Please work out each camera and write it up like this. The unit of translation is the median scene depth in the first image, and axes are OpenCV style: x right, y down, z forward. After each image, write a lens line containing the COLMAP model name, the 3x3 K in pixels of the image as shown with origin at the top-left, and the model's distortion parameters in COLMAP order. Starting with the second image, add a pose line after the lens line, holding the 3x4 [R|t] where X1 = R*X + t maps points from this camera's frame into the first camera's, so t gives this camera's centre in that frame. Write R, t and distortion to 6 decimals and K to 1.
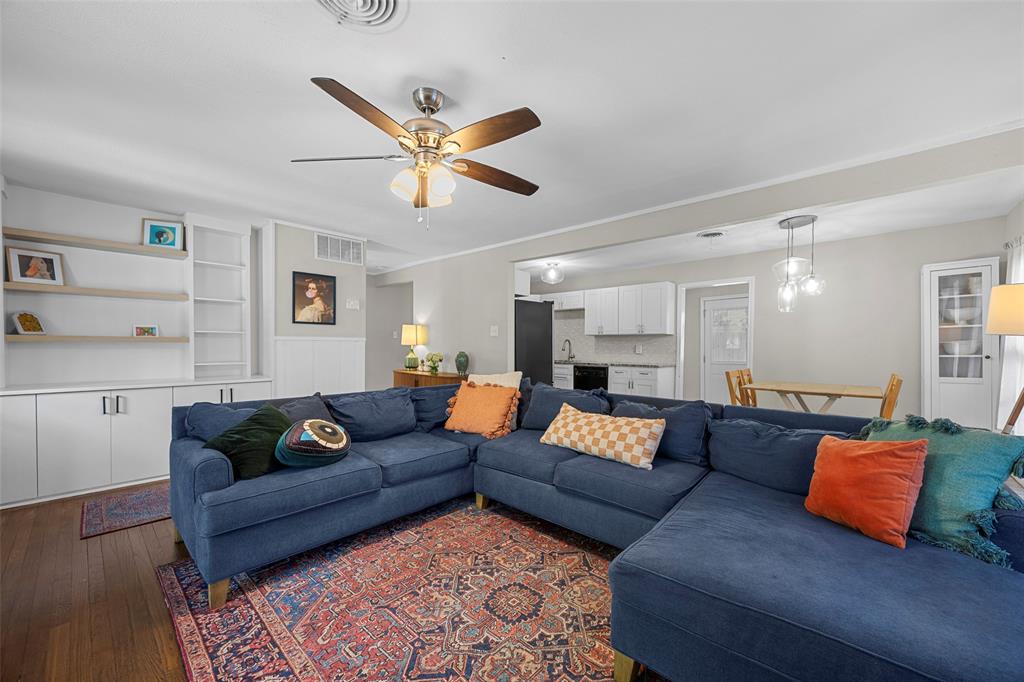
lens RADIAL K [[393.0, 0, 513.6], [0, 393.0, 354.5], [0, 0, 1]] dist [-0.000759, -0.000224]
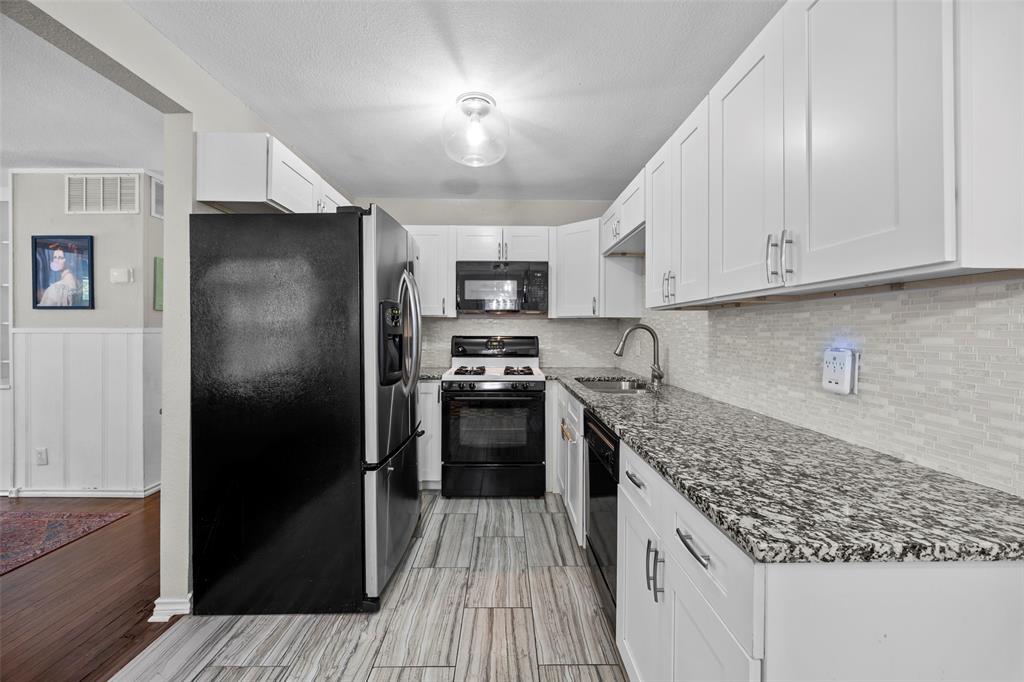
lens RADIAL K [[393.0, 0, 503.5], [0, 393.0, 335.0], [0, 0, 1]] dist [-0.000759, -0.000224]
pose [[0.678703, 0.003727, -0.734403, 0.517206], [-0.015573, 0.999835, -0.009318, -0.038932], [0.734247, 0.017761, 0.678650, 1.111279]]
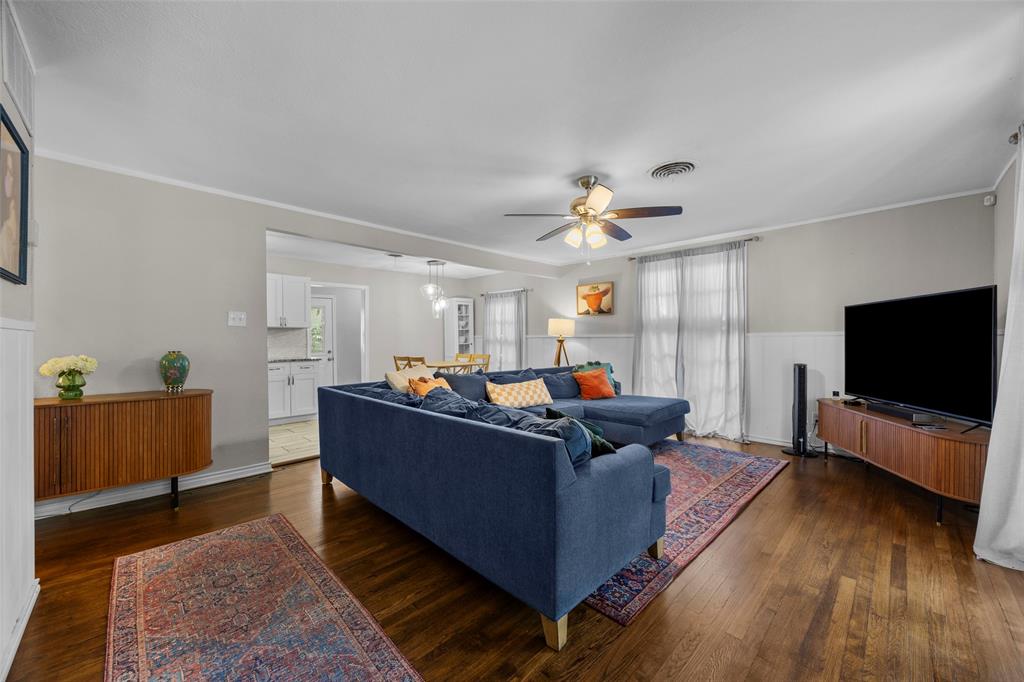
lens RADIAL K [[393.0, 0, 504.6], [0, 393.0, 340.2], [0, 0, 1]] dist [-0.000759, -0.000224]
pose [[0.058178, -0.006317, 0.998286, -0.833773], [0.026772, 0.999630, 0.004766, -0.015994], [-0.997947, 0.026449, 0.058326, 0.579529]]
